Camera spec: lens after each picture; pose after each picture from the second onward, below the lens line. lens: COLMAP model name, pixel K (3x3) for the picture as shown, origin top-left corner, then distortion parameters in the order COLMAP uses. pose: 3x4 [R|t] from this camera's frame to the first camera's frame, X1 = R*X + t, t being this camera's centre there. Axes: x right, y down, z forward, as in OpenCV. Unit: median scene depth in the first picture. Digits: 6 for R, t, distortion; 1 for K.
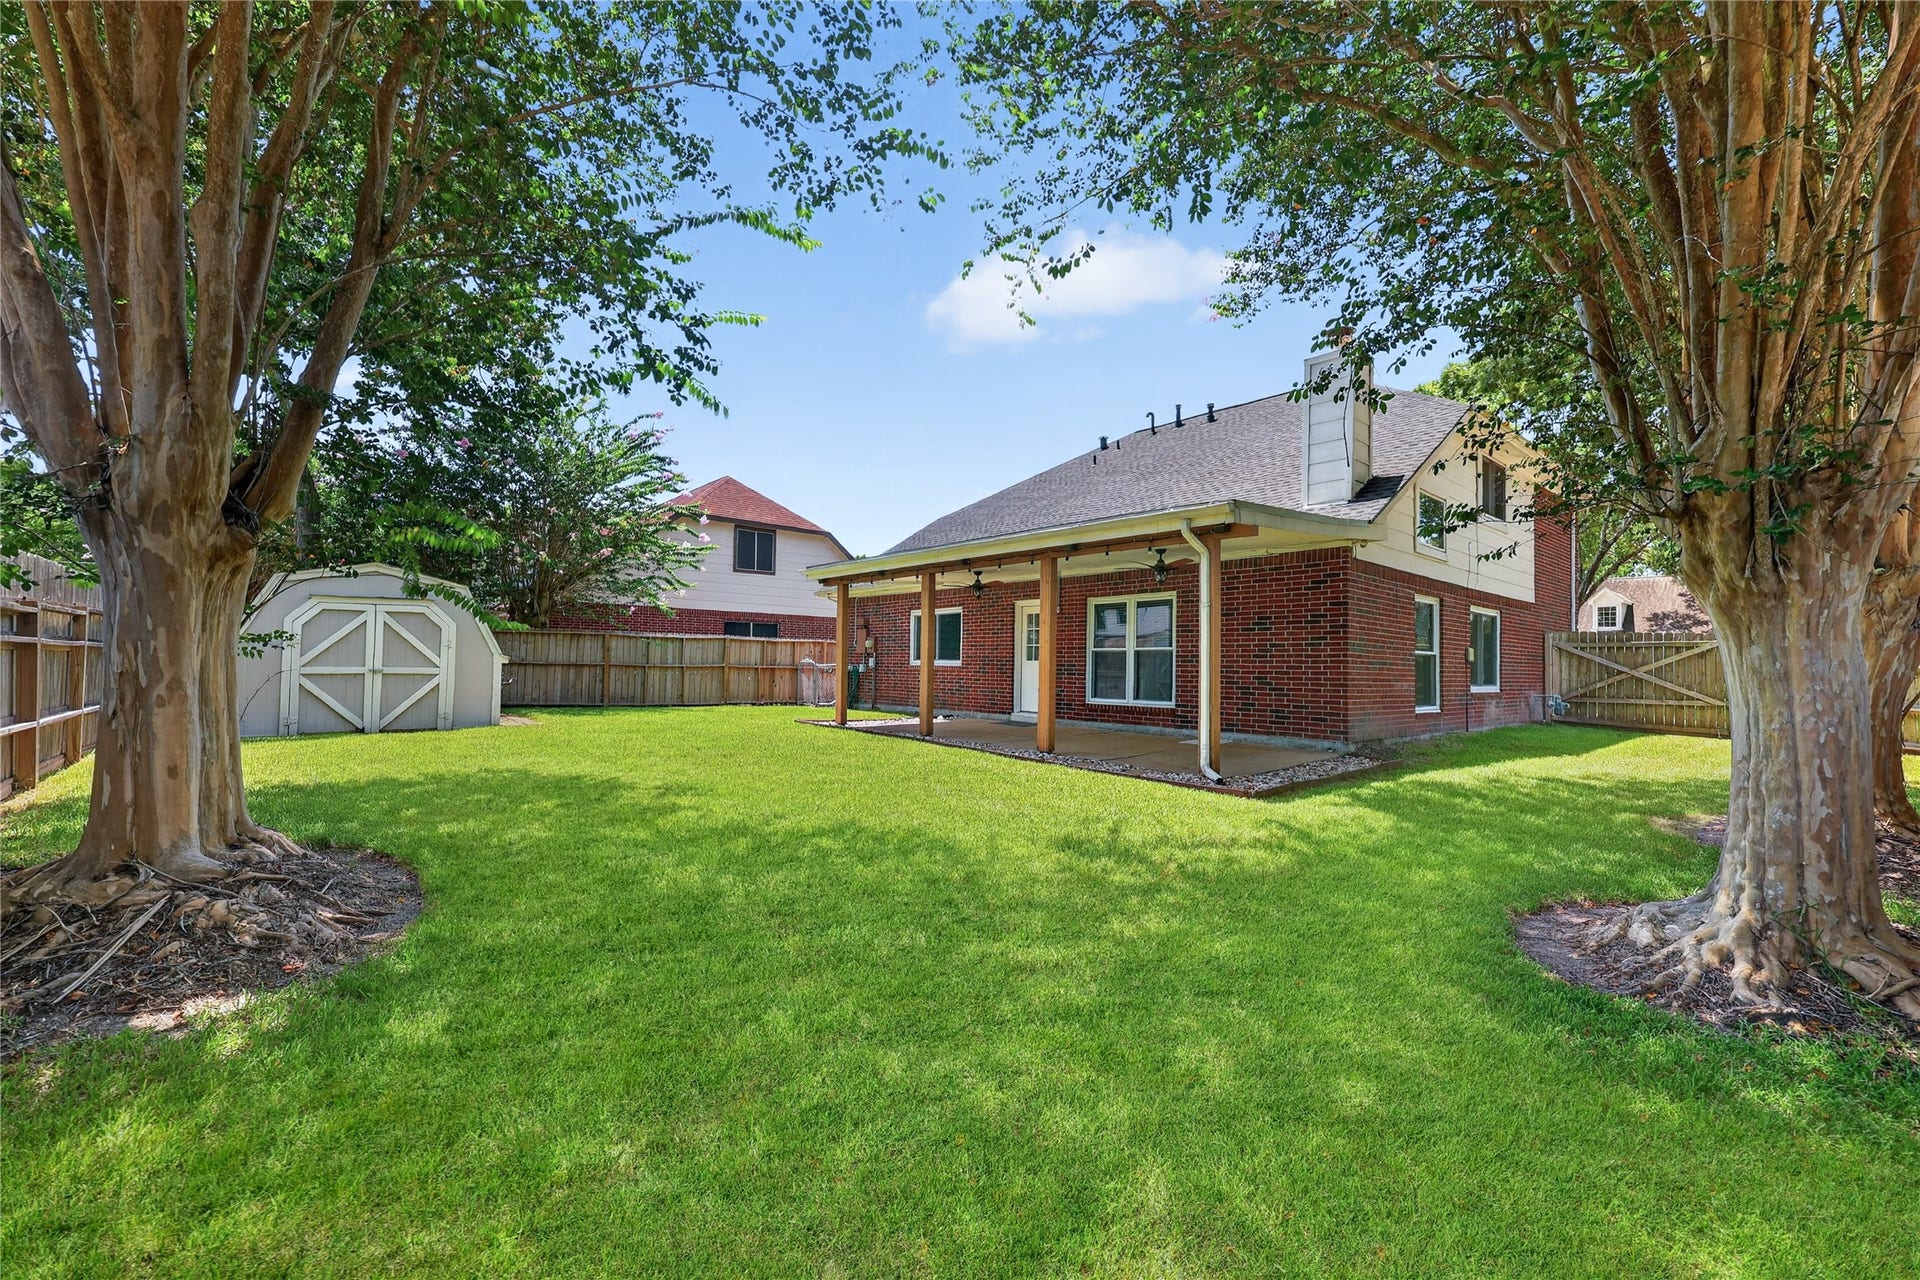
lens RADIAL K [[745.6, 0, 958.3], [0, 745.6, 635.3], [0, 0, 1]] dist [-0.002685, -0.000667]
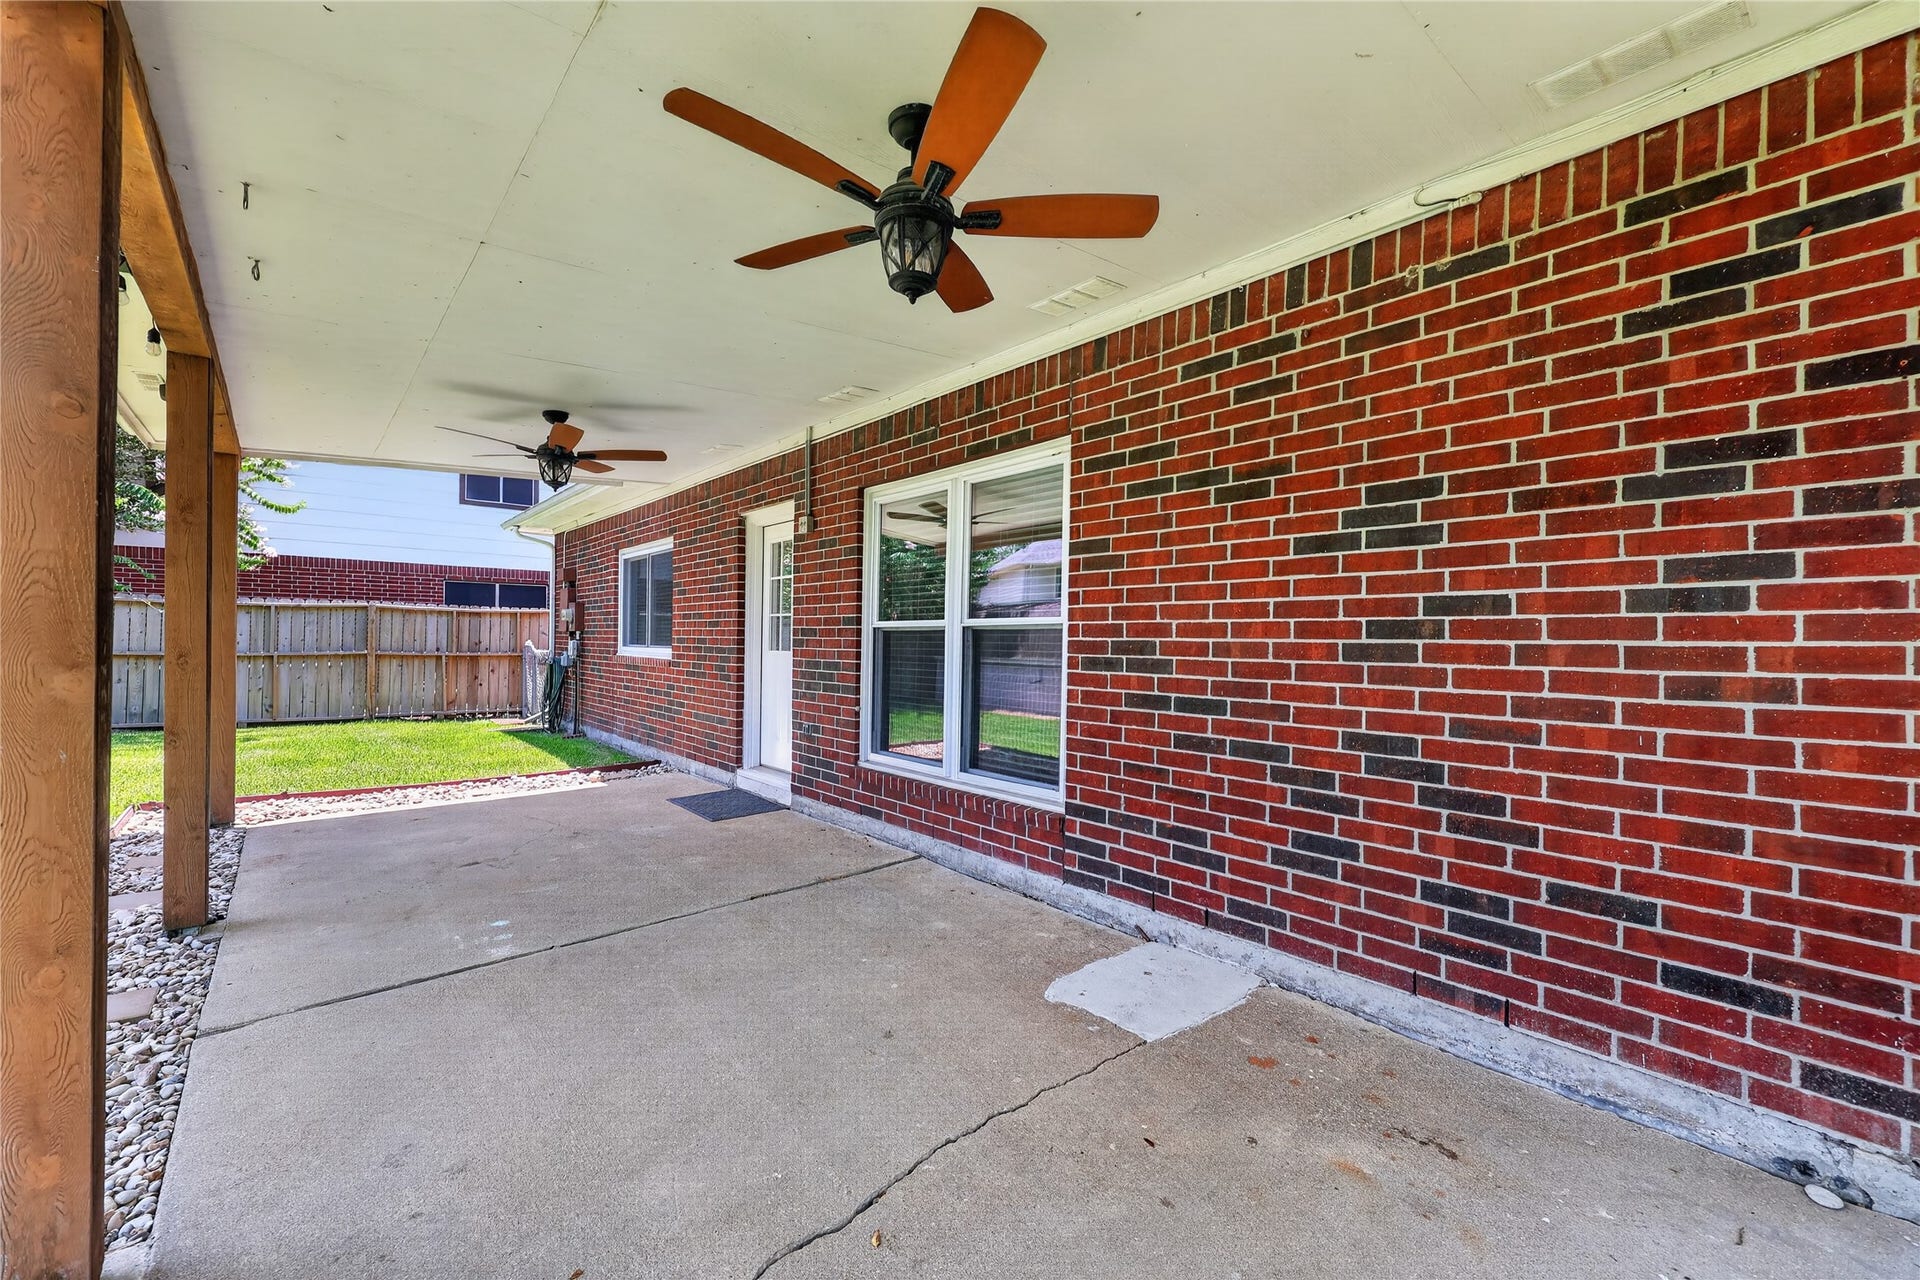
lens RADIAL K [[745.6, 0, 958.3], [0, 745.6, 635.3], [0, 0, 1]] dist [-0.002685, -0.000667]
pose [[0.999869, -0.000465, 0.016182, 0.216184], [-0.000023, 0.999545, 0.030178, 0.012895], [-0.016188, -0.030174, 0.999414, 0.620493]]
